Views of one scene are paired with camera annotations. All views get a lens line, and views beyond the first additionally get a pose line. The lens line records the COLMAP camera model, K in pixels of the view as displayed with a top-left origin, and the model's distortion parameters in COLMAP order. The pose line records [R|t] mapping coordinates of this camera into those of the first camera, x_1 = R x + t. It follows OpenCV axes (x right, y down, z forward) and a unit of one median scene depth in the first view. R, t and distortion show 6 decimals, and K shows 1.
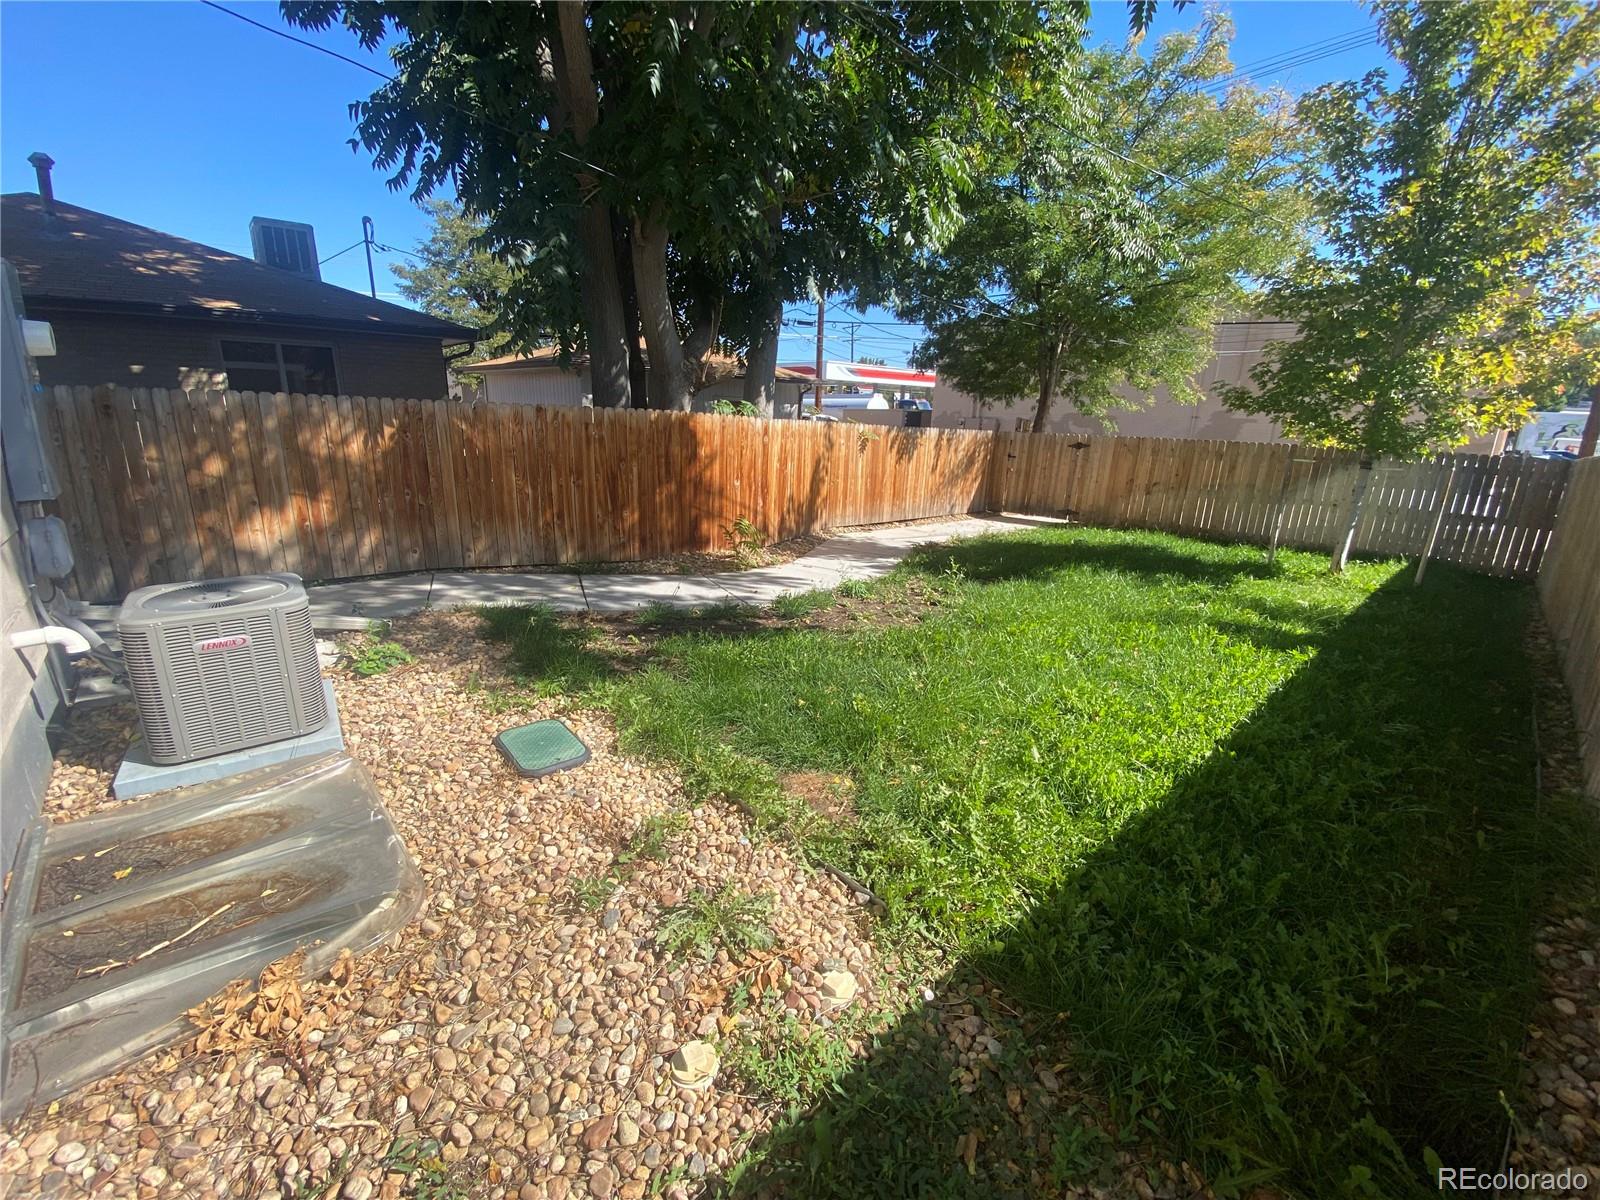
lens RADIAL K [[660.3, 0, 800.0], [0, 660.3, 600.0], [0, 0, 1]] dist [-0.034310, -0.000095]
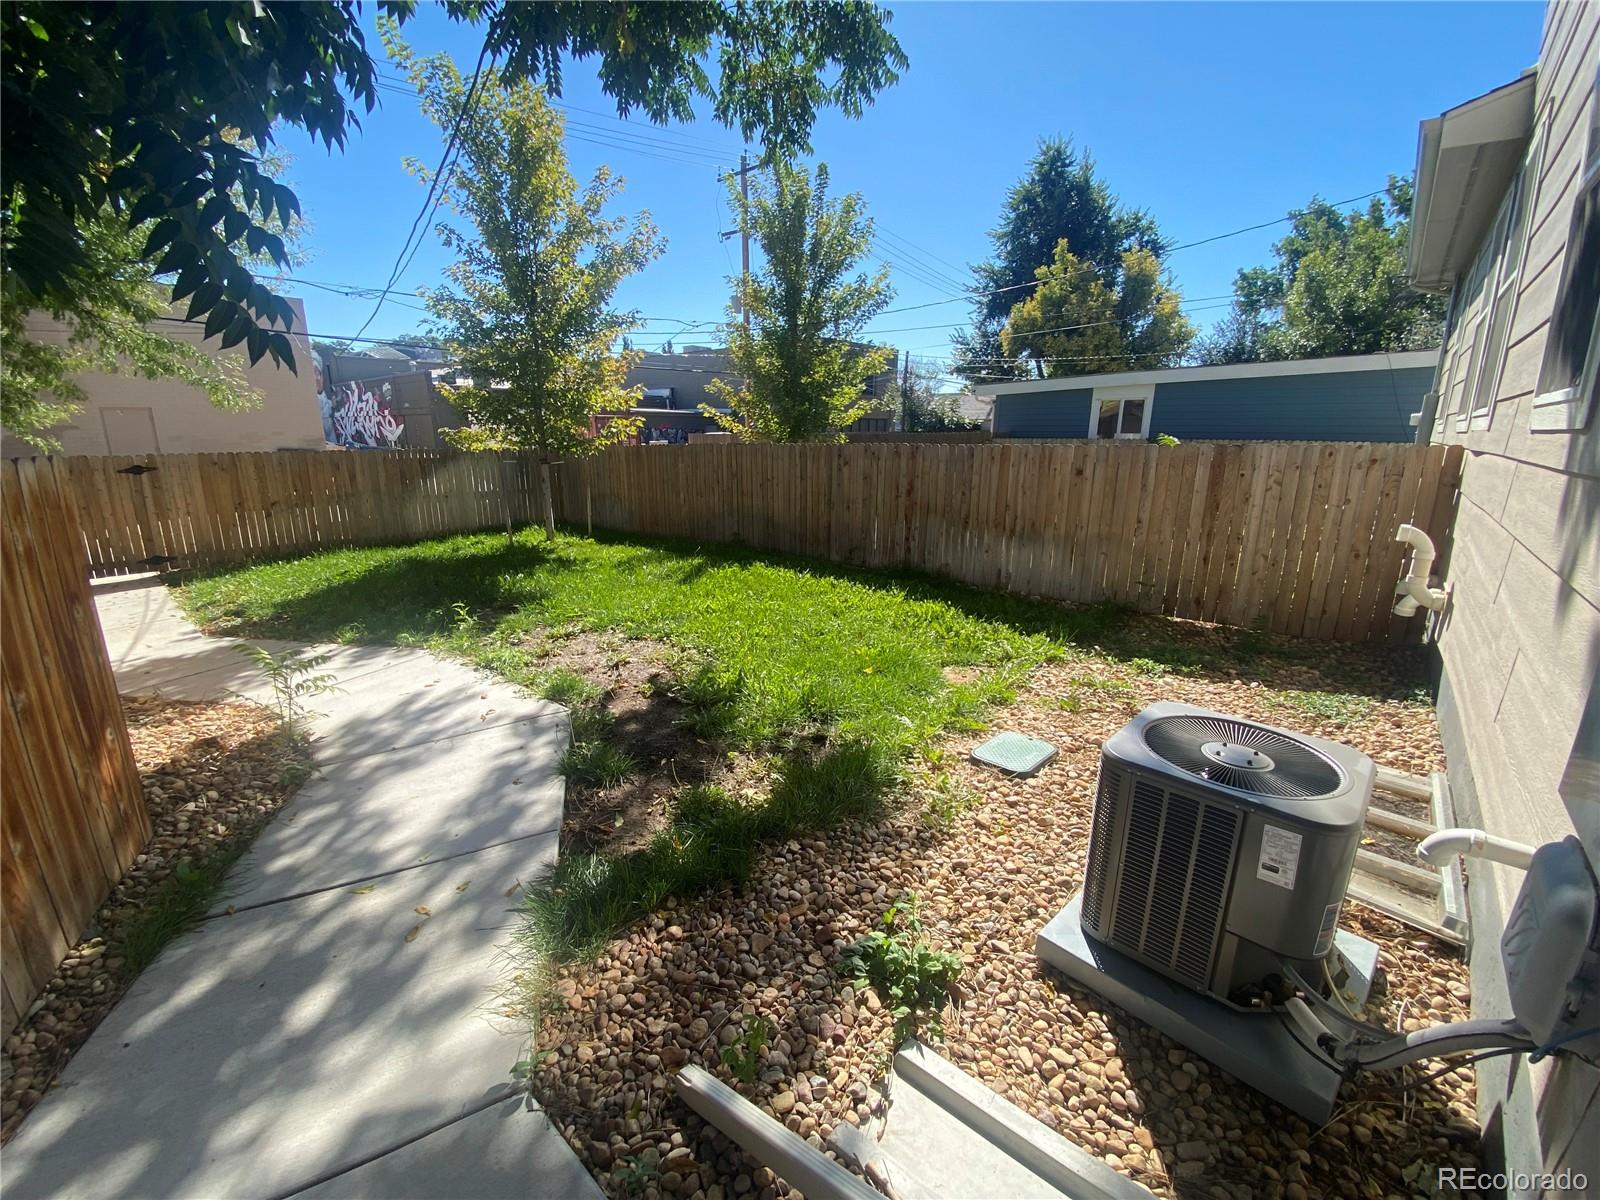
lens RADIAL K [[660.3, 0, 800.0], [0, 660.3, 600.0], [0, 0, 1]] dist [-0.034310, -0.000095]
pose [[-0.119166, -0.283969, 0.951399, -0.716734], [0.260976, 0.915575, 0.305965, -0.246677], [-0.957962, 0.284753, -0.034996, 0.702530]]
